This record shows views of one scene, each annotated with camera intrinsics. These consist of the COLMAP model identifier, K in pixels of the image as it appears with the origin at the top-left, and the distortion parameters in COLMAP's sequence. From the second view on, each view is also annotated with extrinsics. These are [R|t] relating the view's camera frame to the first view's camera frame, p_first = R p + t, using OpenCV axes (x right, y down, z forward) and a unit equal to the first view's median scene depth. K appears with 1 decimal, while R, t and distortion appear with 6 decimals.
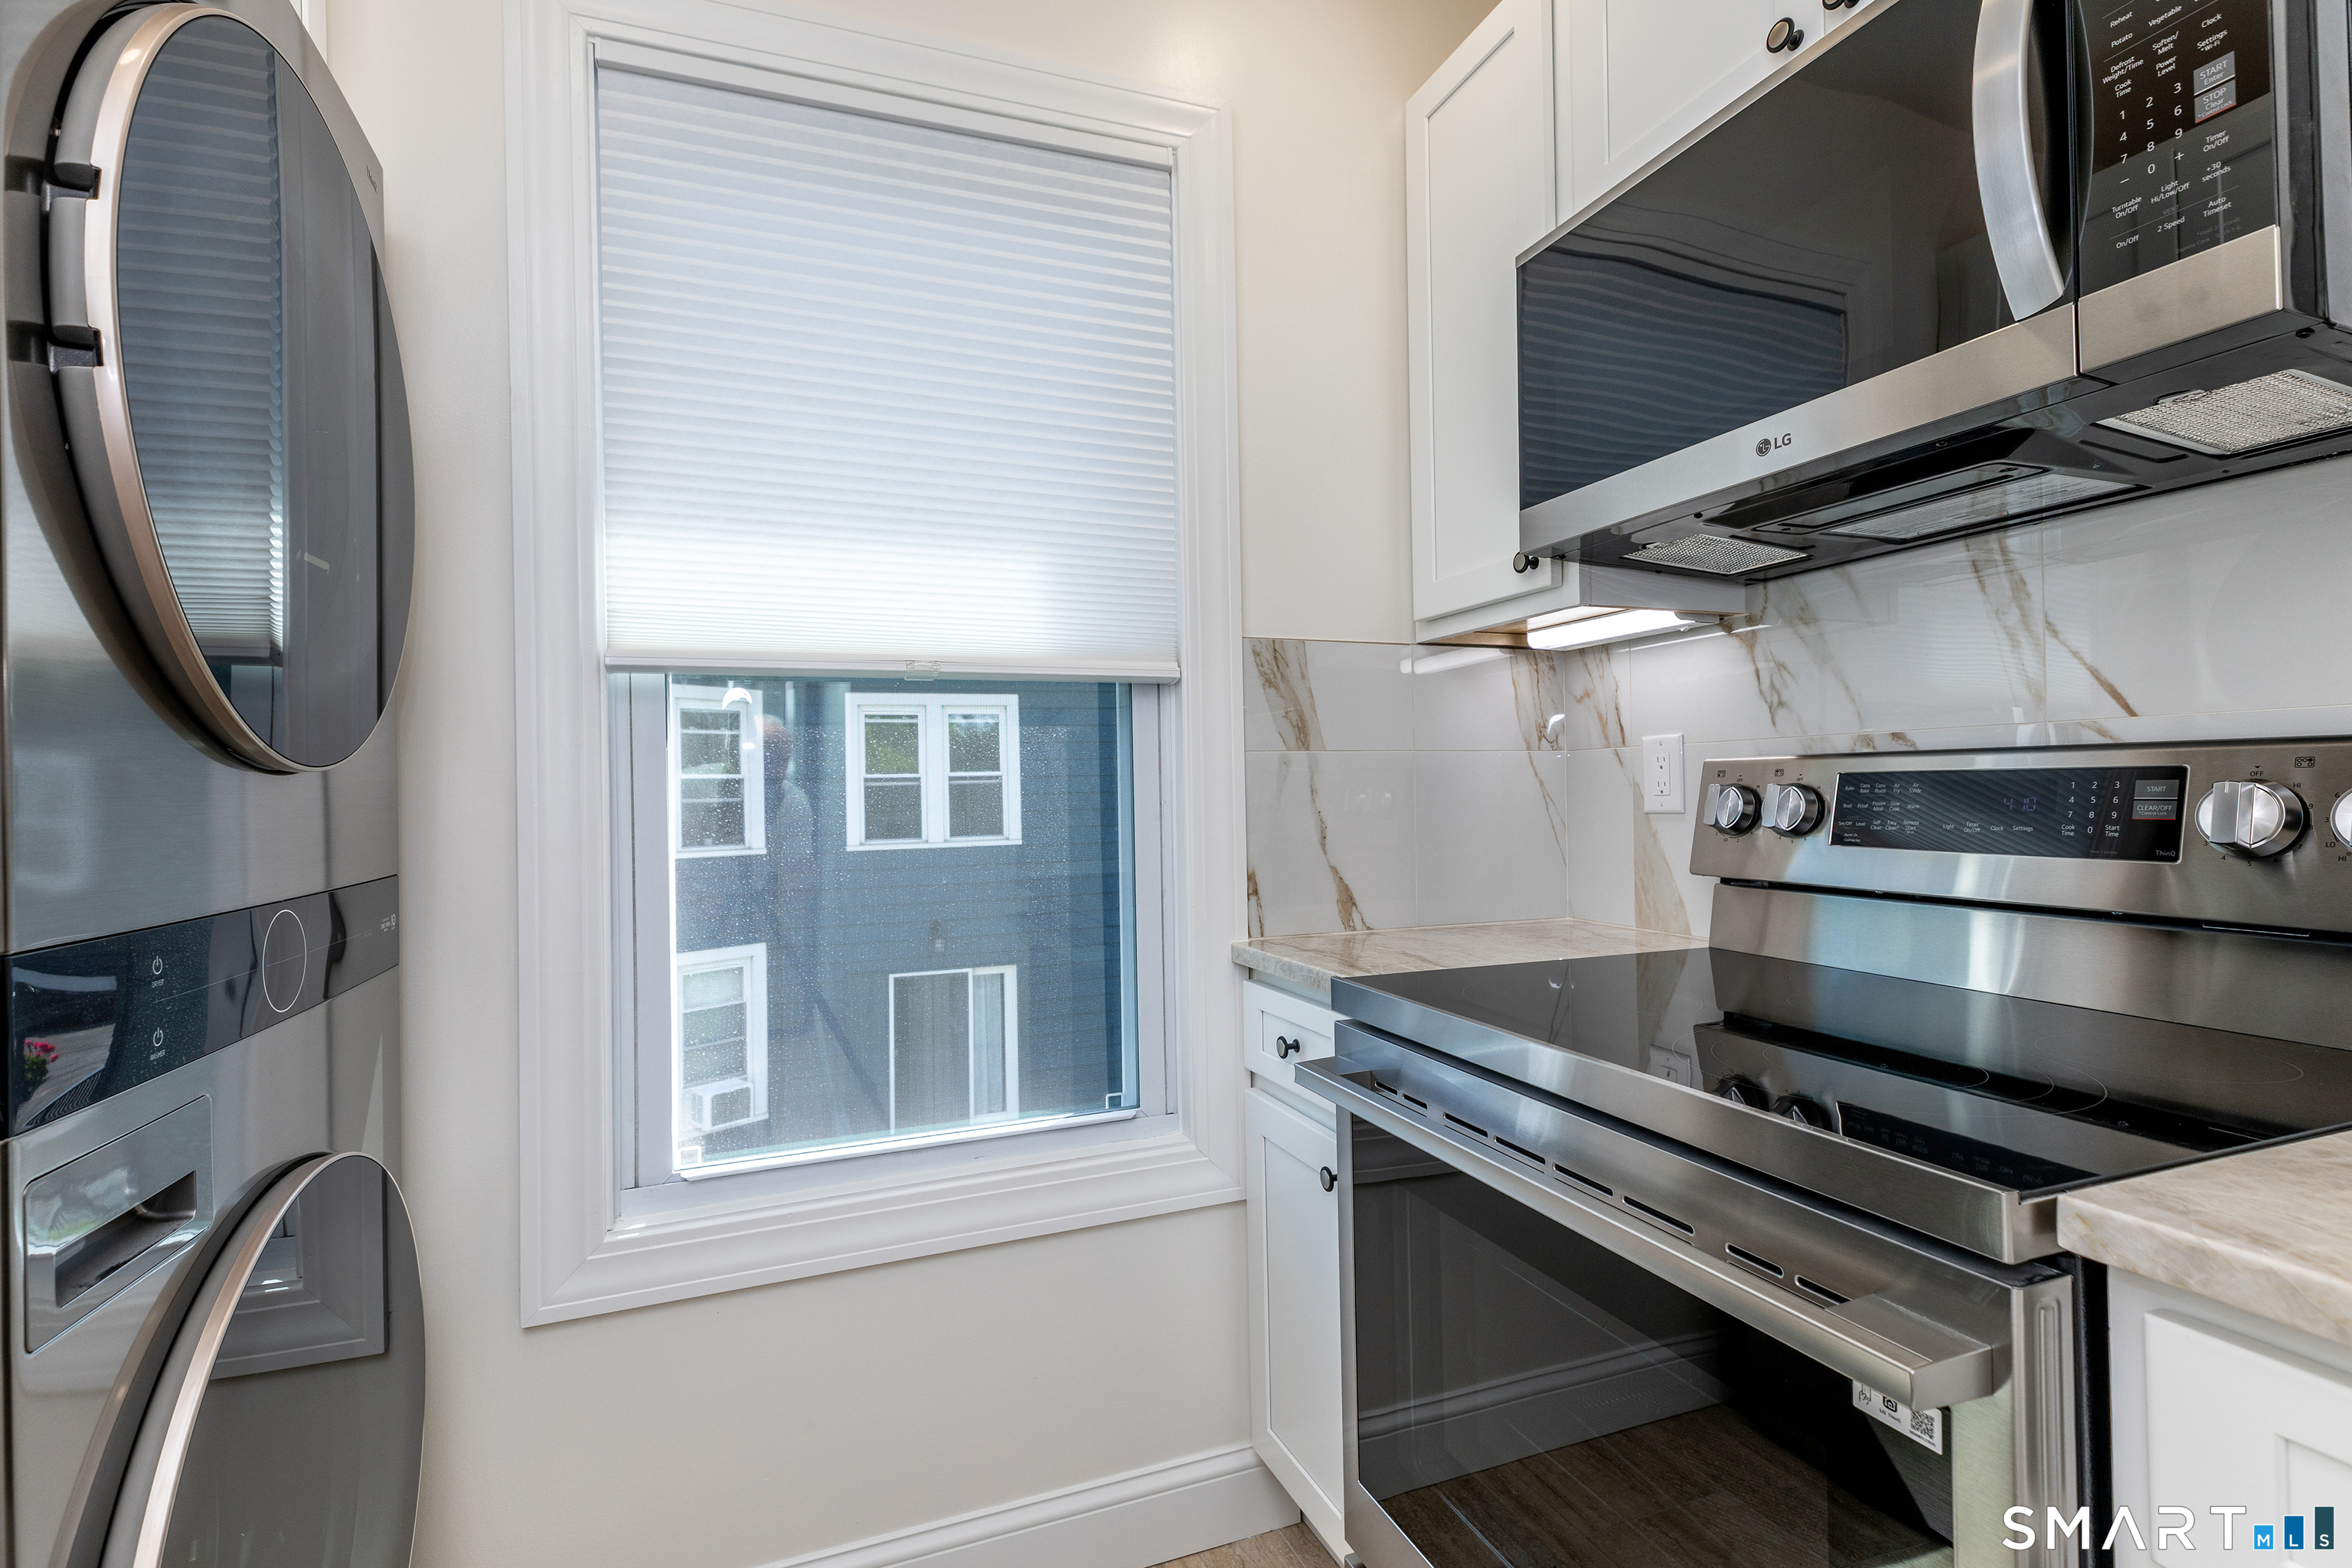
lens RADIAL K [[1065.6, 0, 1174.3], [0, 1065.6, 780.9], [0, 0, 1]] dist [0.012346, -0.000567]
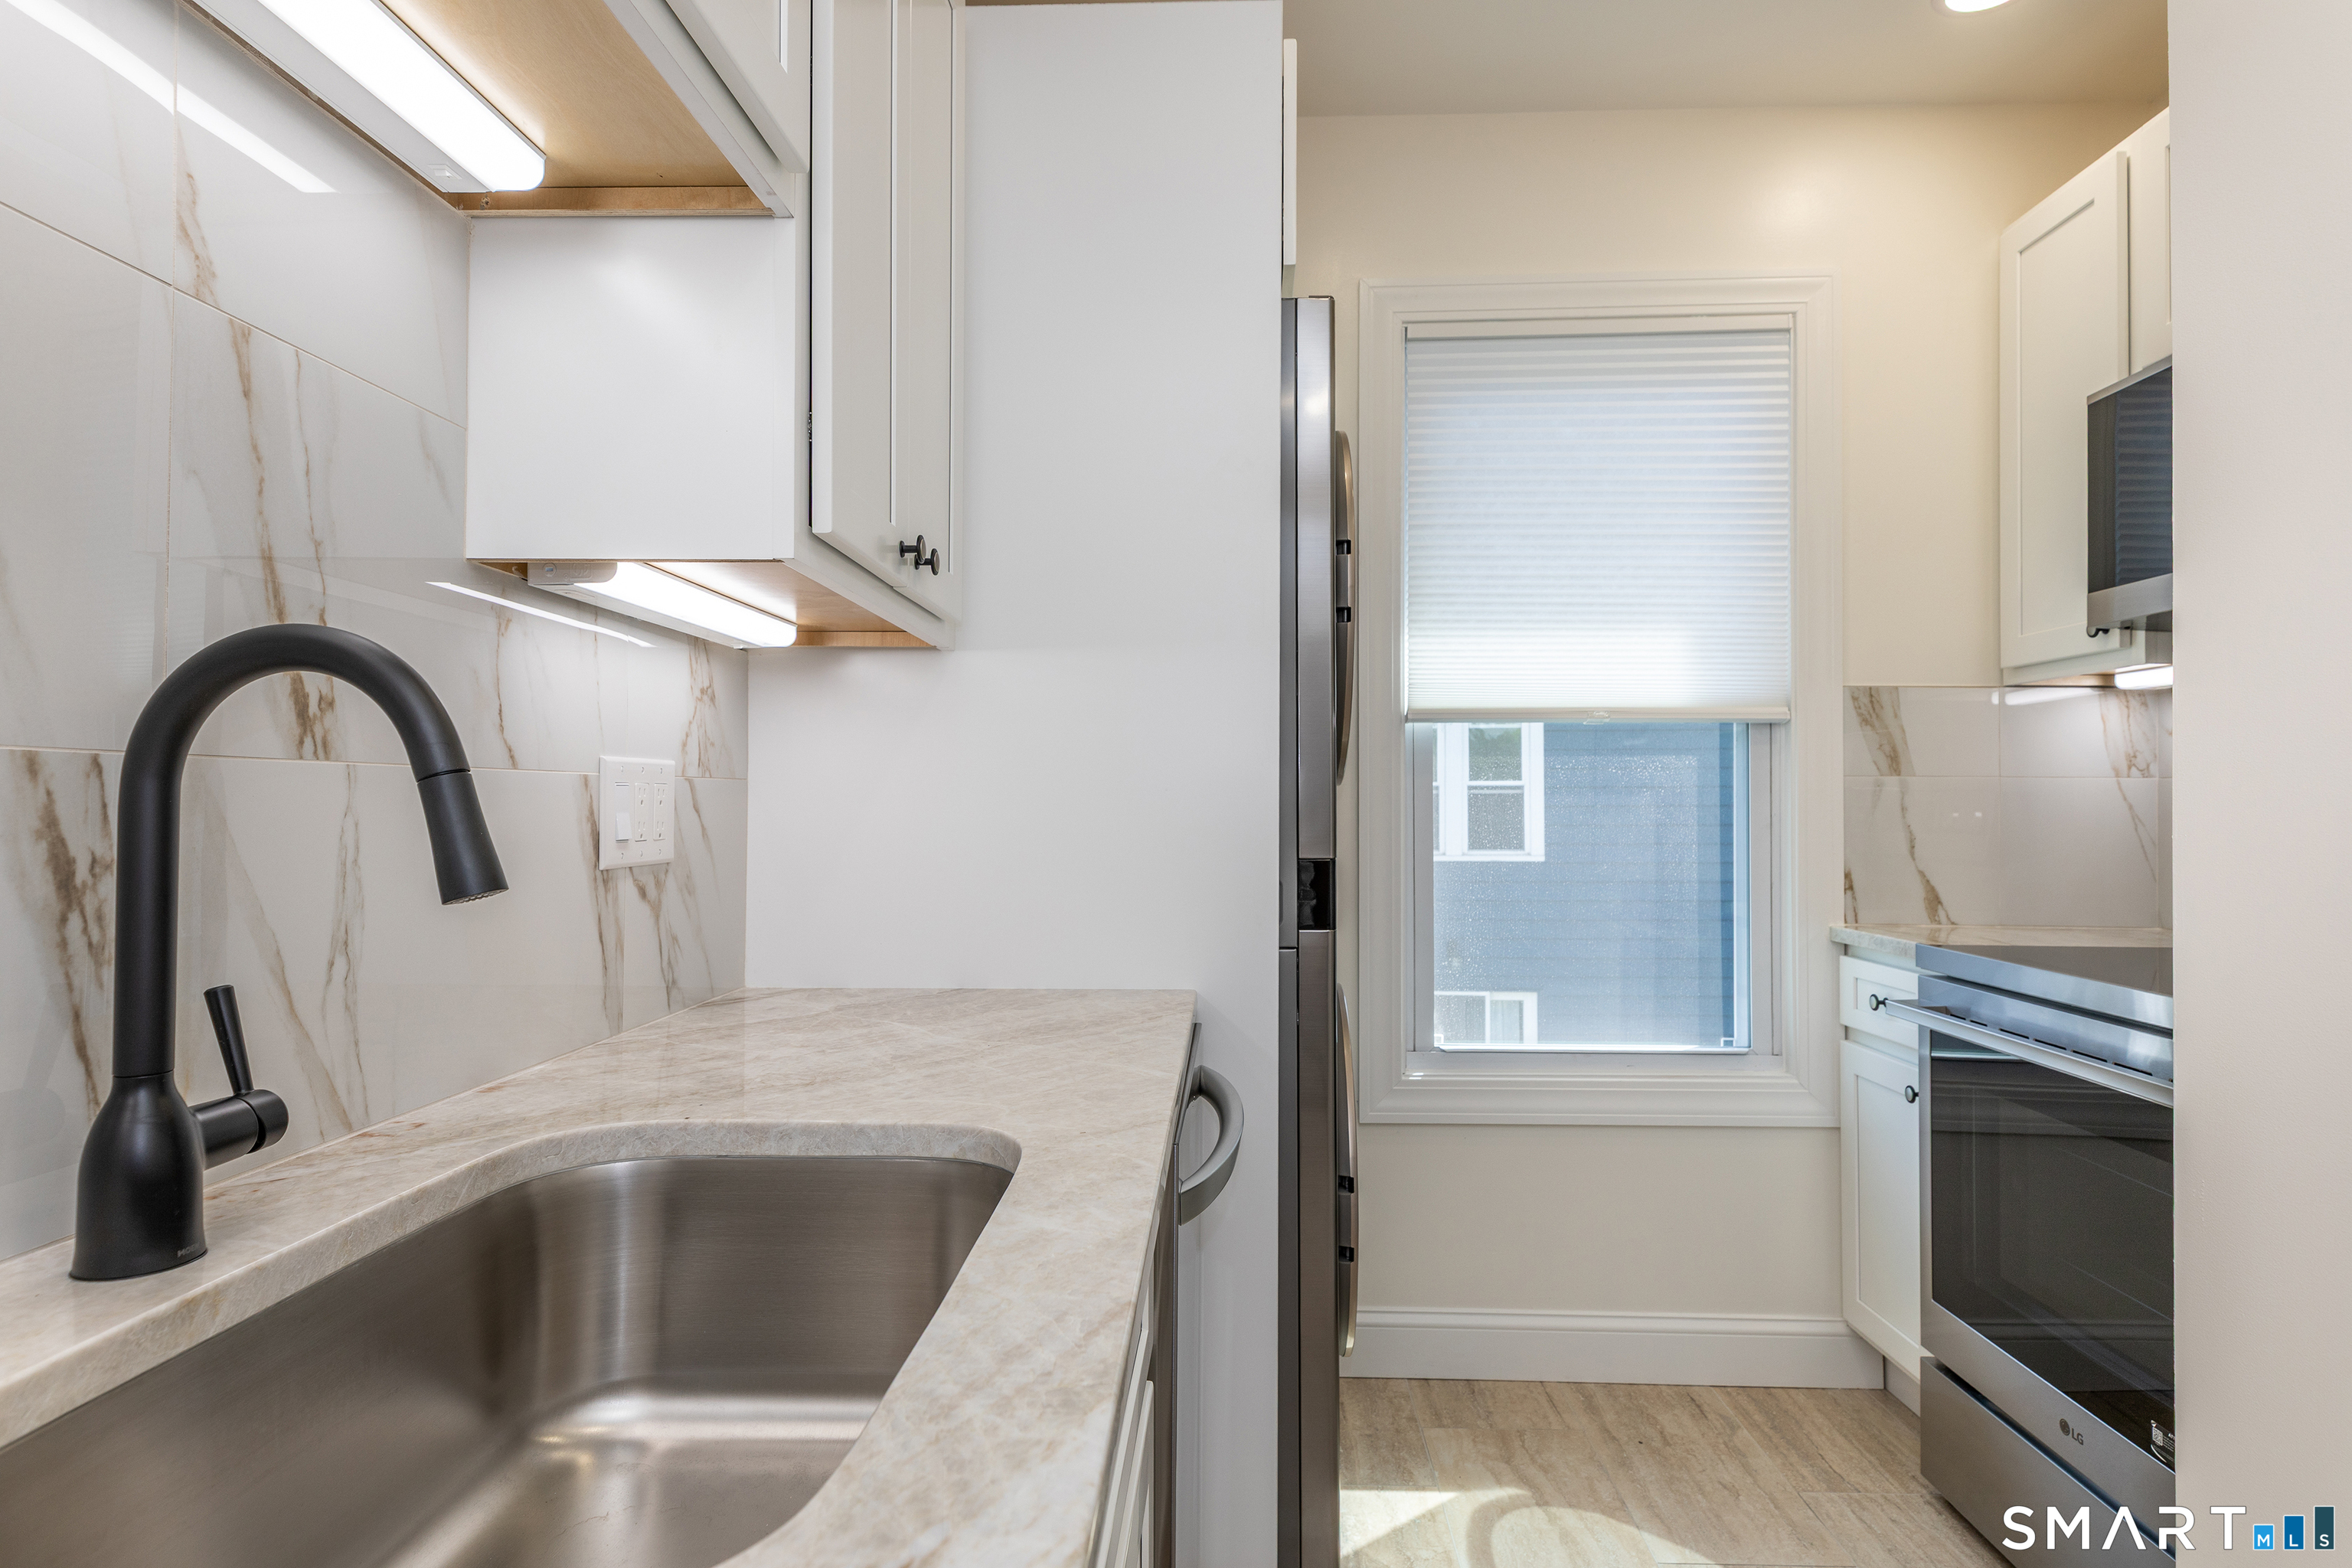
lens RADIAL K [[1403.9, 0, 1181.8], [0, 1403.9, 776.0], [0, 0, 1]] dist [0.009084, -0.001142]
pose [[0.941425, 0.016786, -0.336803, -0.112322], [-0.019661, 0.999794, -0.005129, -0.003565], [0.336647, 0.011451, 0.941561, -0.846784]]
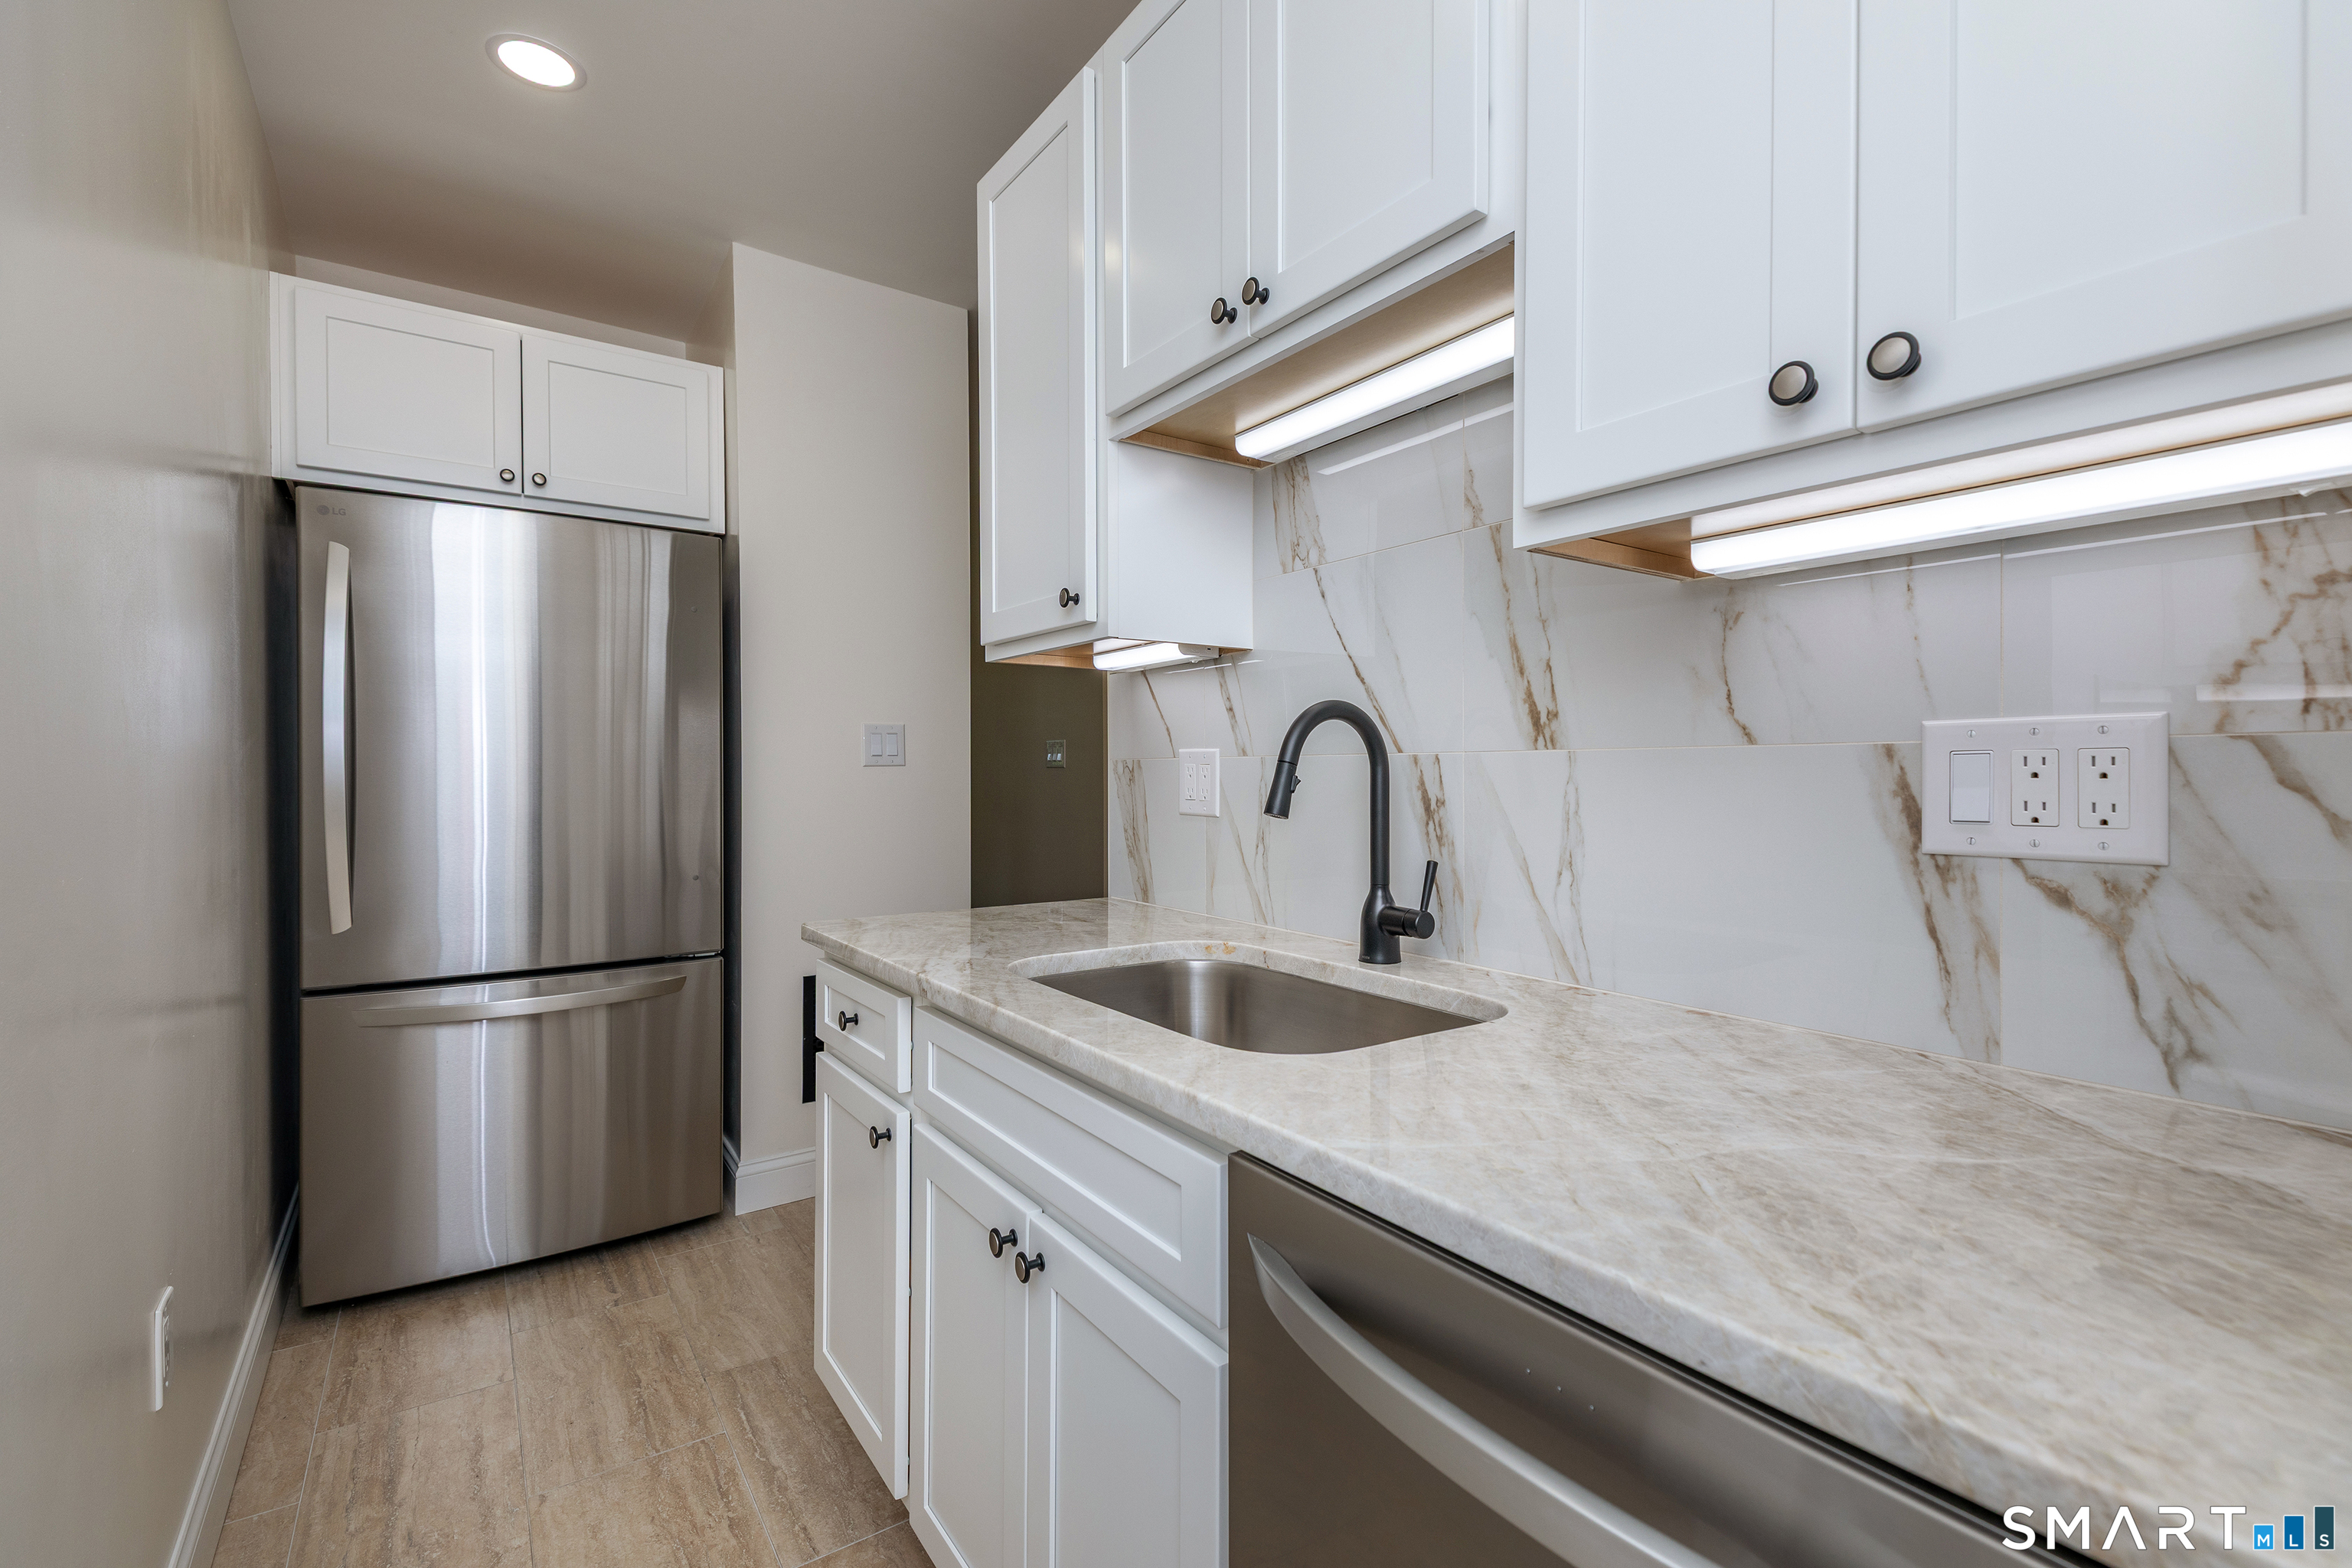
lens RADIAL K [[1065.6, 0, 1169.3], [0, 1065.6, 783.4], [0, 0, 1]] dist [0.012346, -0.000567]
pose [[-0.968785, 0.022236, -0.246904, -0.390900], [0.021456, 0.999753, 0.005850, 0.028936], [0.246973, 0.000370, -0.969022, 2.367710]]
